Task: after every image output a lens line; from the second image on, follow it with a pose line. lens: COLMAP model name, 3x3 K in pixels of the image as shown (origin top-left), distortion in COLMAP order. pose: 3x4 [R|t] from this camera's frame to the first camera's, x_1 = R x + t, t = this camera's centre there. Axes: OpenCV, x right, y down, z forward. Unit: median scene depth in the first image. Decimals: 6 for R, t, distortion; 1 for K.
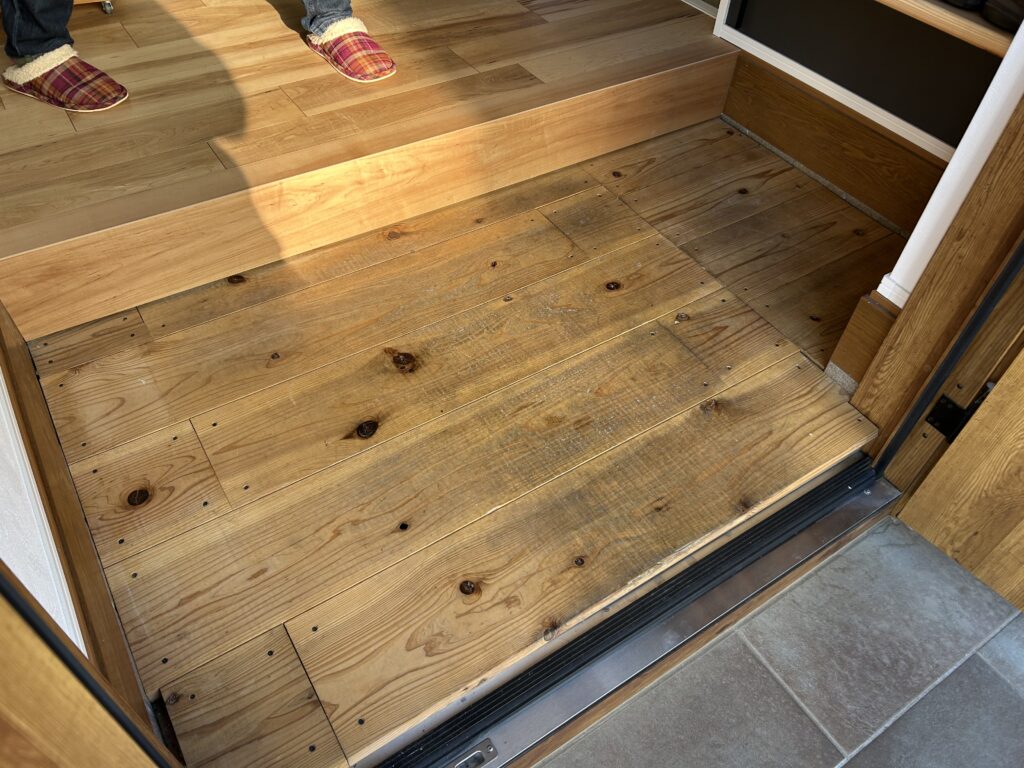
lens RADIAL K [[770.9, 0, 512.0], [0, 770.9, 384.0], [0, 0, 1]] dist [0.081353, -0.072483]
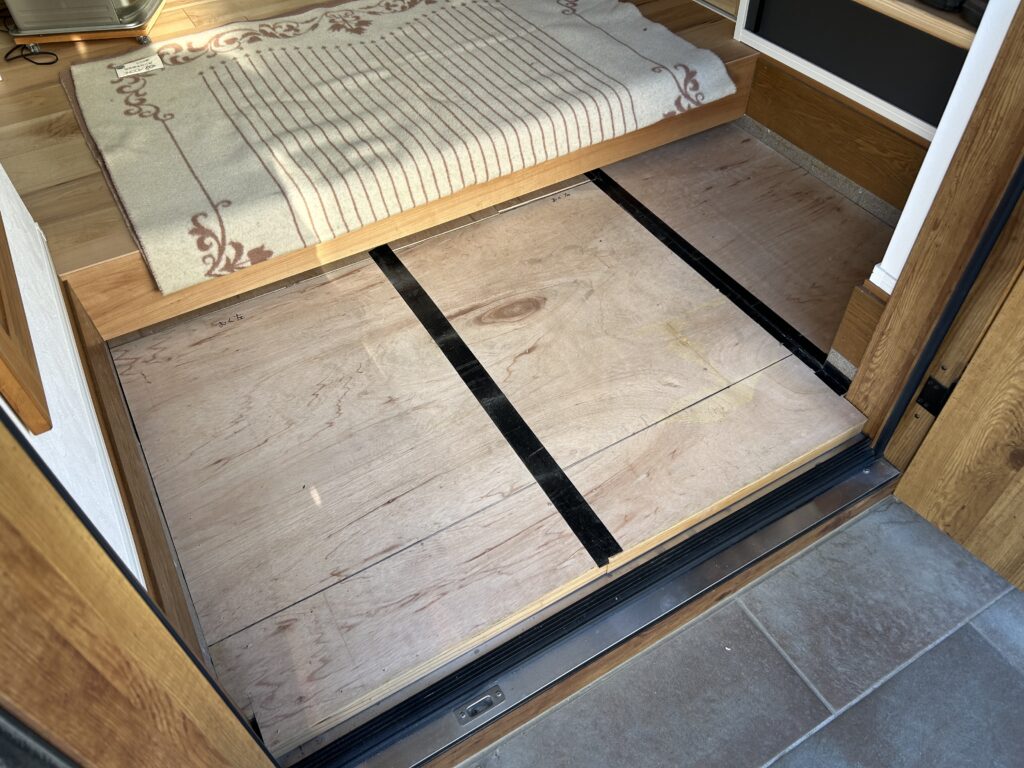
lens RADIAL K [[765.6, 0, 517.5], [0, 765.6, 388.3], [0, 0, 1]] dist [0.069245, -0.049336]
pose [[0.996775, -0.010249, -0.079594, 0.074419], [0.010391, 0.999945, 0.001371, 0.021029], [0.079575, -0.002193, 0.996826, -0.083756]]
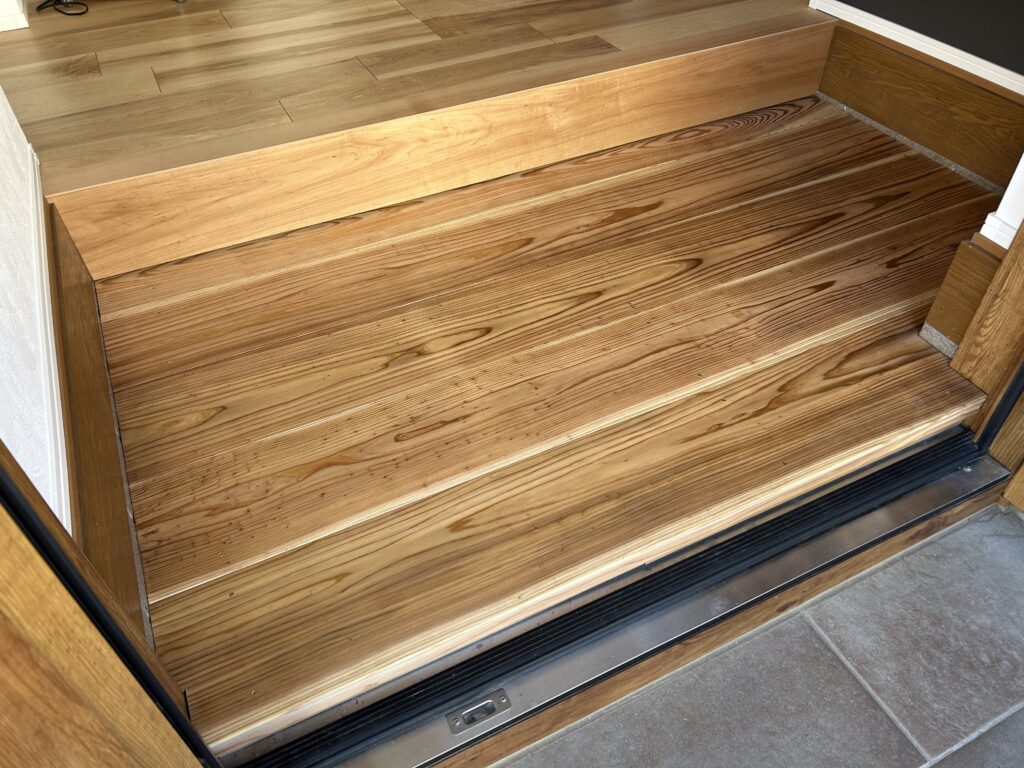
lens RADIAL K [[770.9, 0, 512.0], [0, 770.9, 384.0], [0, 0, 1]] dist [0.081353, -0.072483]
pose [[0.990320, 0.037632, -0.133606, 0.071744], [-0.046473, 0.996888, -0.063682, 0.130694], [0.130794, 0.069275, 0.988986, 0.071480]]
